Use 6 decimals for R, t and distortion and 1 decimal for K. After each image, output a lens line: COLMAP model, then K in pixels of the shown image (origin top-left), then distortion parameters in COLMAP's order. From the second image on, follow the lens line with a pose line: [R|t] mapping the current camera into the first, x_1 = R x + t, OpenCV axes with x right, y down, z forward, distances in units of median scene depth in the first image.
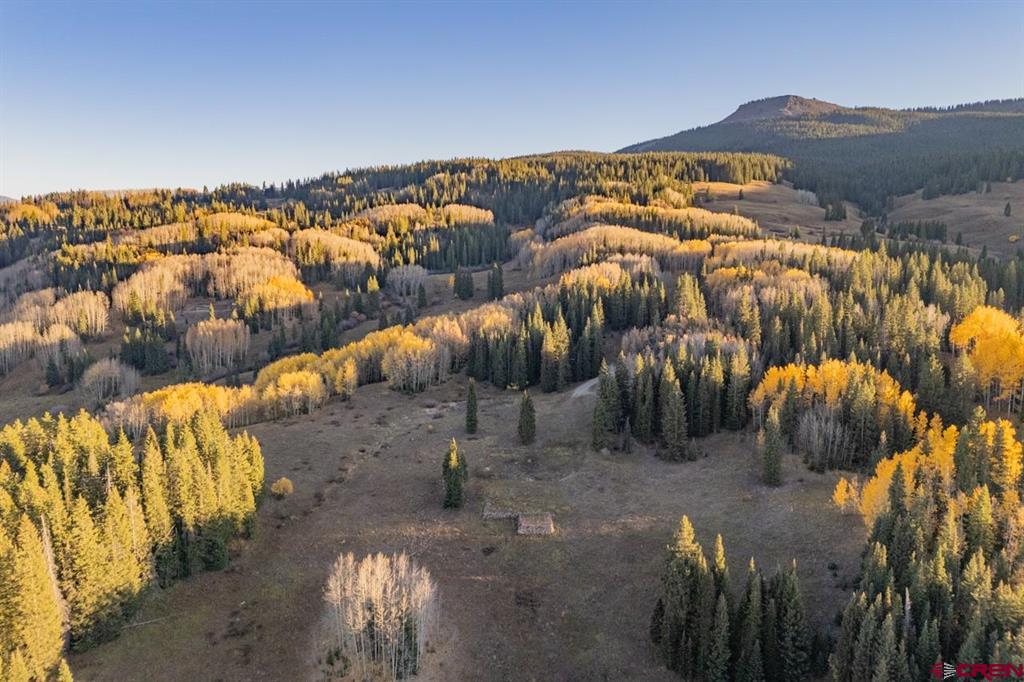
lens RADIAL K [[746.2, 0, 518.7], [0, 746.2, 344.6], [0, 0, 1]] dist [0.077313, -0.070668]
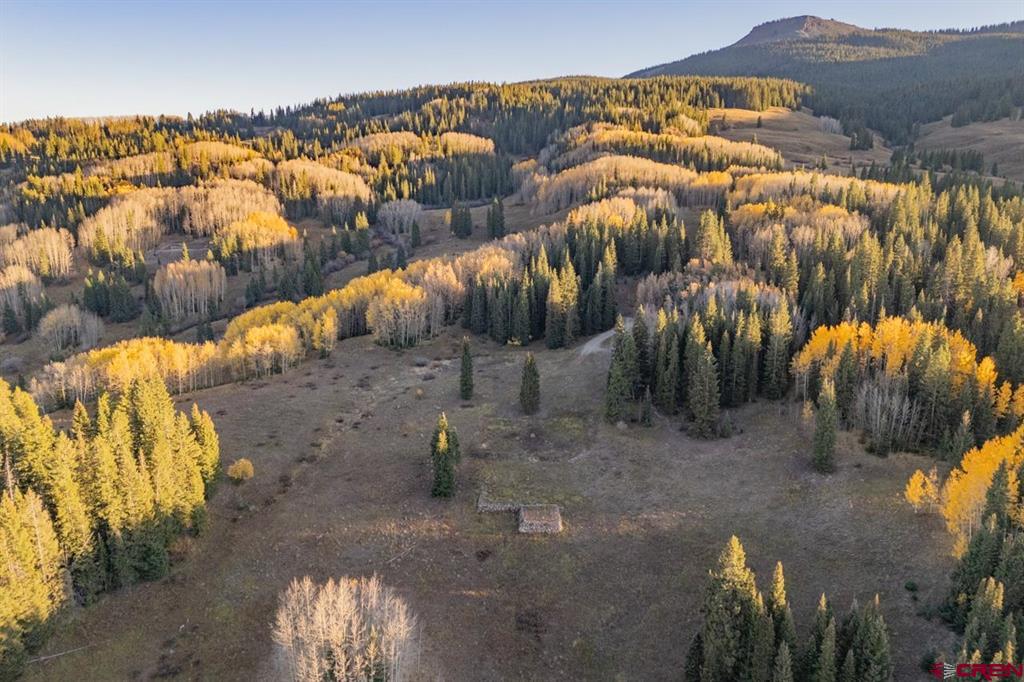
lens RADIAL K [[746.2, 0, 518.4], [0, 746.2, 341.5], [0, 0, 1]] dist [0.077313, -0.070668]
pose [[0.999992, 0.000913, -0.003882, 0.000413], [-0.000581, 0.996422, 0.084514, -0.011332], [0.003945, -0.084511, 0.996415, 0.072649]]
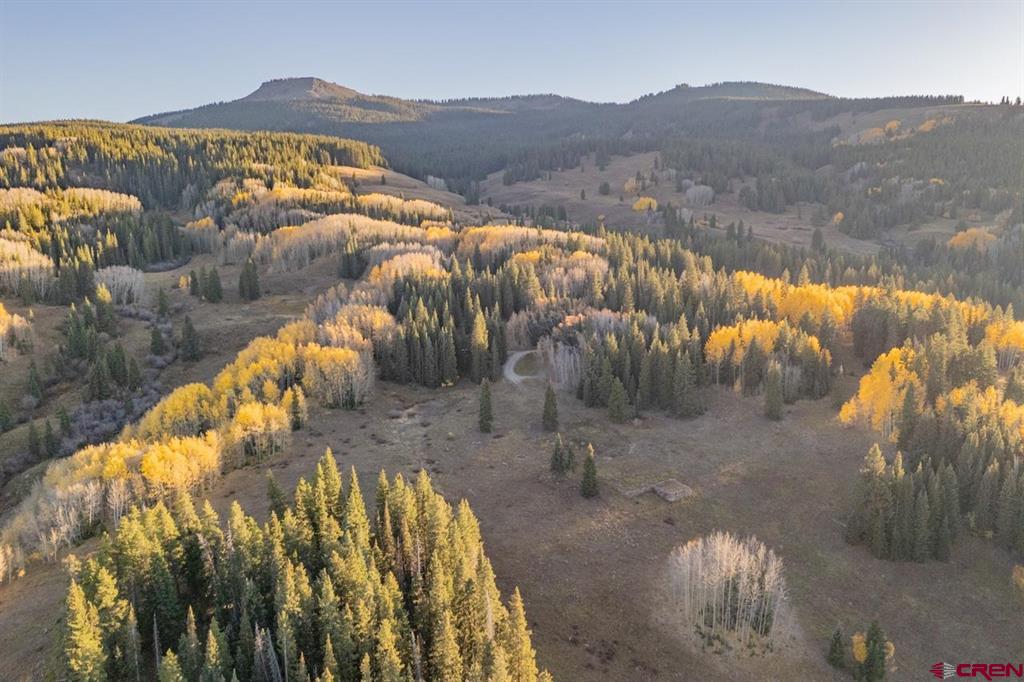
lens RADIAL K [[746.2, 0, 513.4], [0, 746.2, 342.6], [0, 0, 1]] dist [0.077313, -0.070668]
pose [[0.805487, -0.123206, 0.579665, -0.314364], [0.108318, 0.992280, 0.060391, -0.029946], [-0.582631, 0.014144, 0.812614, 0.085462]]
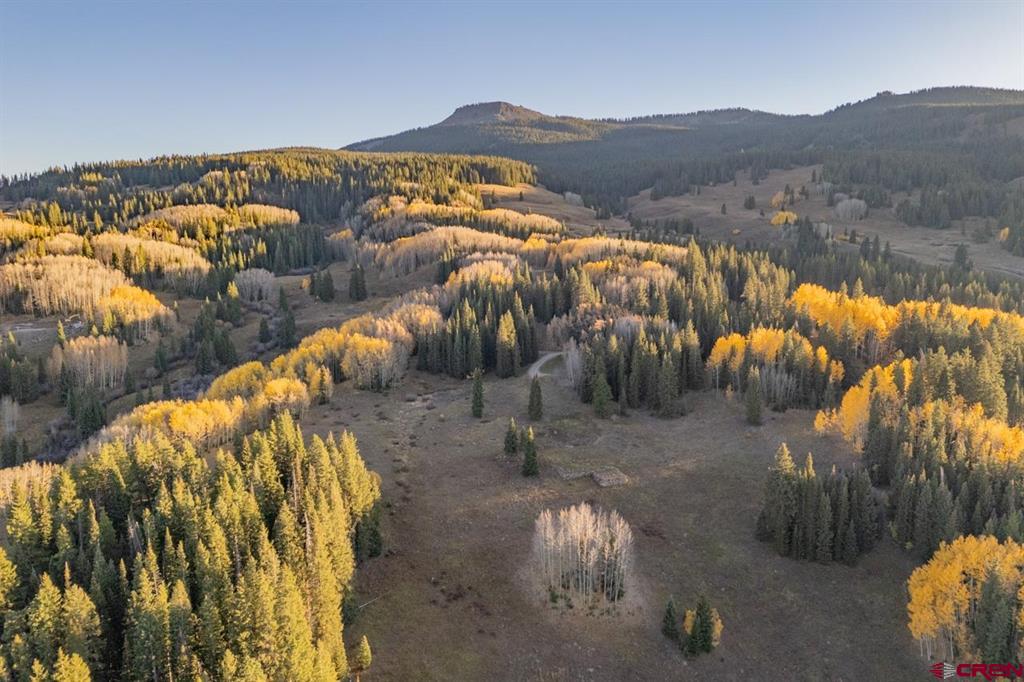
lens RADIAL K [[746.2, 0, 515.7], [0, 746.2, 340.7], [0, 0, 1]] dist [0.077313, -0.070668]
pose [[0.927860, -0.071561, 0.365999, -0.214163], [0.071879, 0.997331, 0.012777, -0.002774], [-0.365936, 0.014452, 0.930528, -0.027824]]
